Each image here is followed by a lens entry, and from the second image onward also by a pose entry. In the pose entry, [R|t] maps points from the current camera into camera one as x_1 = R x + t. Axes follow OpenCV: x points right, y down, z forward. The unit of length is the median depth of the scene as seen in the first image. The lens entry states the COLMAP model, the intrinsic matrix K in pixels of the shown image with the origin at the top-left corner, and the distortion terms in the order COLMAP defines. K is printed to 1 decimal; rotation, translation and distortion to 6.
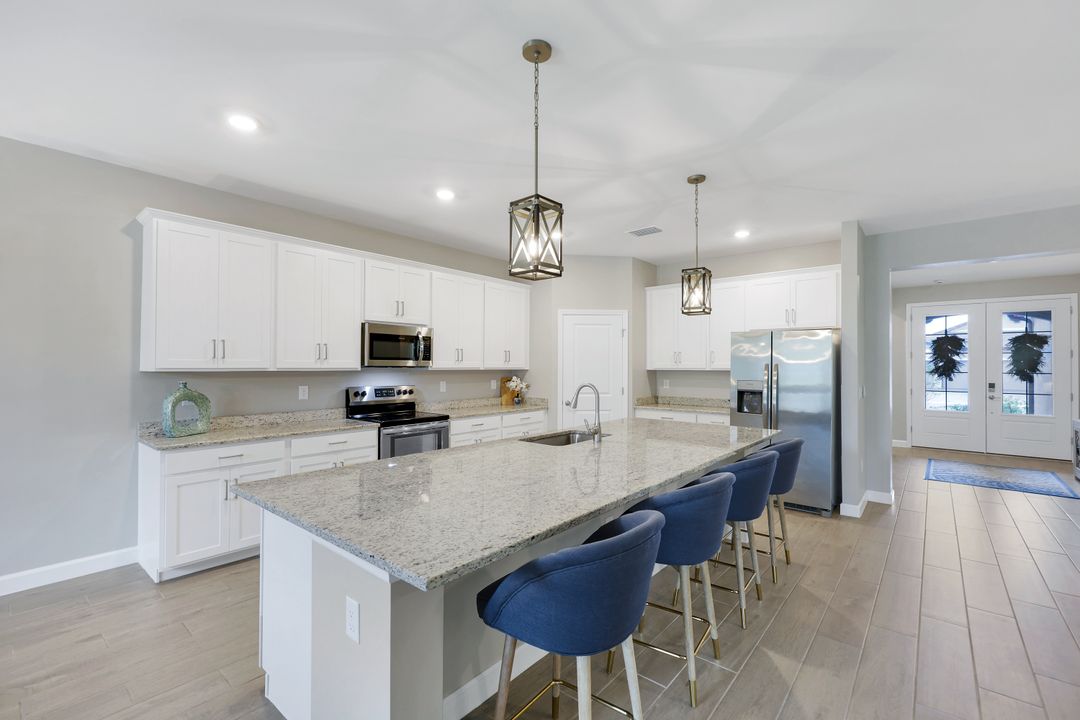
lens RADIAL K [[471.1, 0, 540.0], [0, 471.1, 360.0], [0, 0, 1]] dist [0.010591, -0.000434]
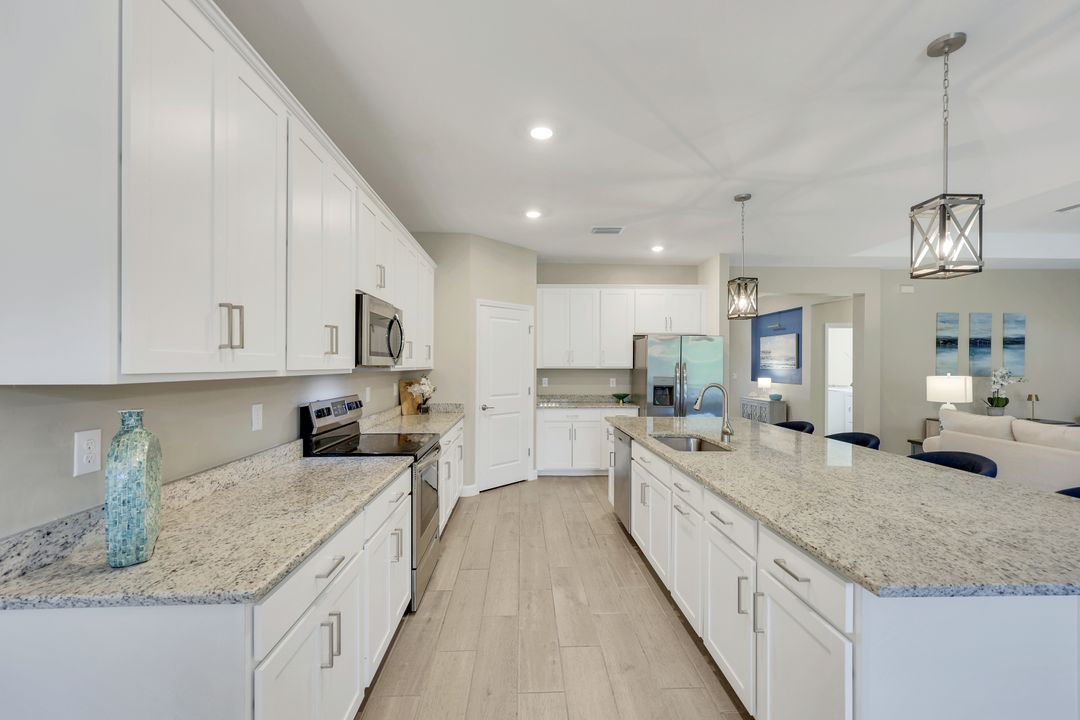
lens RADIAL K [[471.1, 0, 540.0], [0, 471.1, 360.0], [0, 0, 1]] dist [0.010591, -0.000434]
pose [[0.735138, 0.004749, 0.677901, -0.437649], [-0.009170, 0.999954, 0.002939, 0.000714], [-0.677855, -0.008377, 0.735148, 0.284079]]
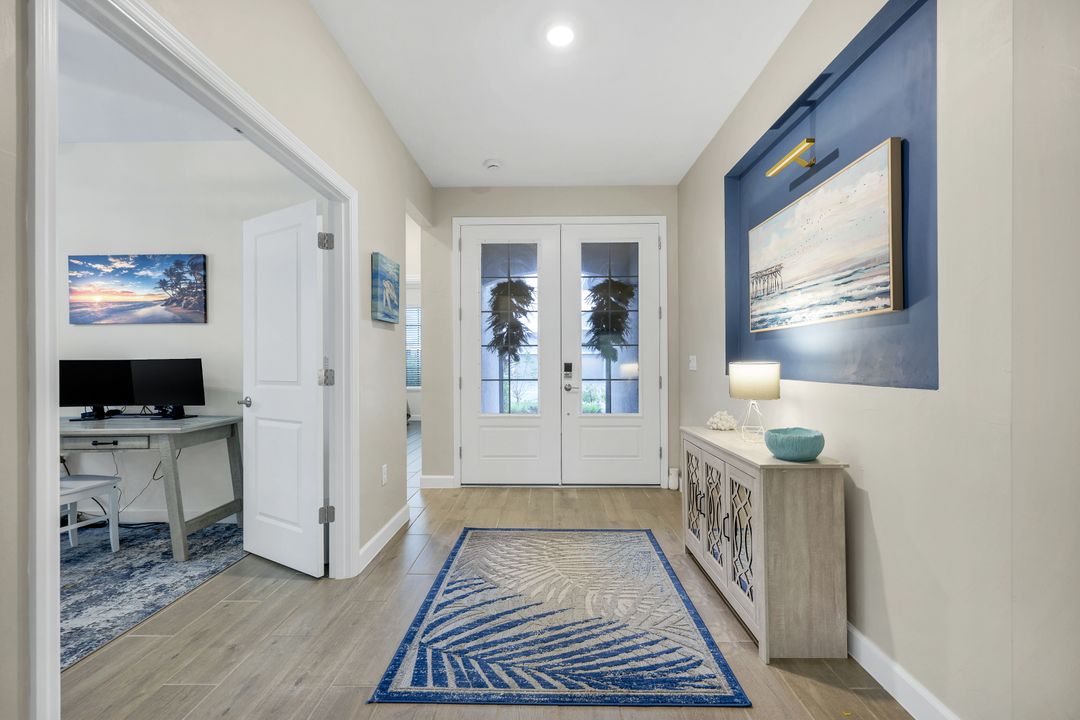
lens RADIAL K [[471.1, 0, 540.0], [0, 471.1, 360.0], [0, 0, 1]] dist [0.010591, -0.000434]
pose [[0.782647, -0.005756, 0.622439, 0.688999], [0.001415, 0.999971, 0.007468, 0.049585], [-0.622464, -0.004964, 0.782632, 0.695487]]
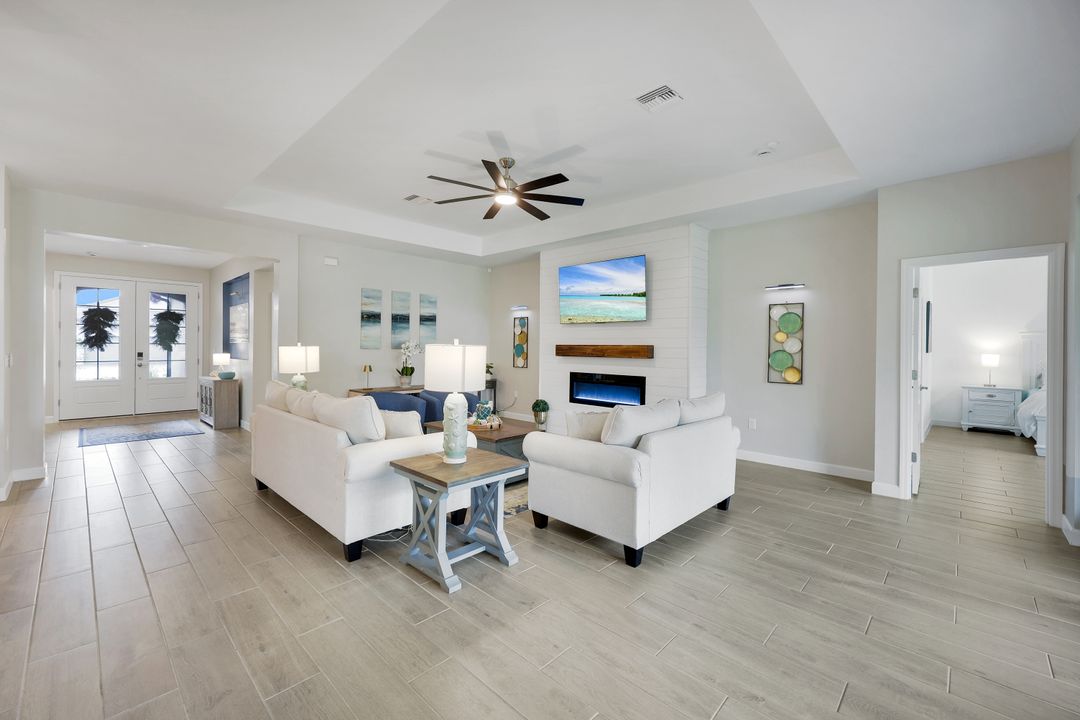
lens RADIAL K [[451.0, 0, 544.4], [0, 451.0, 349.6], [0, 0, 1]] dist [0.001562, 0.000209]
pose [[0.069846, -0.010028, 0.997507, -0.077271], [-0.017814, 0.999777, 0.011298, 0.014931], [-0.997399, -0.018559, 0.069652, -0.052577]]
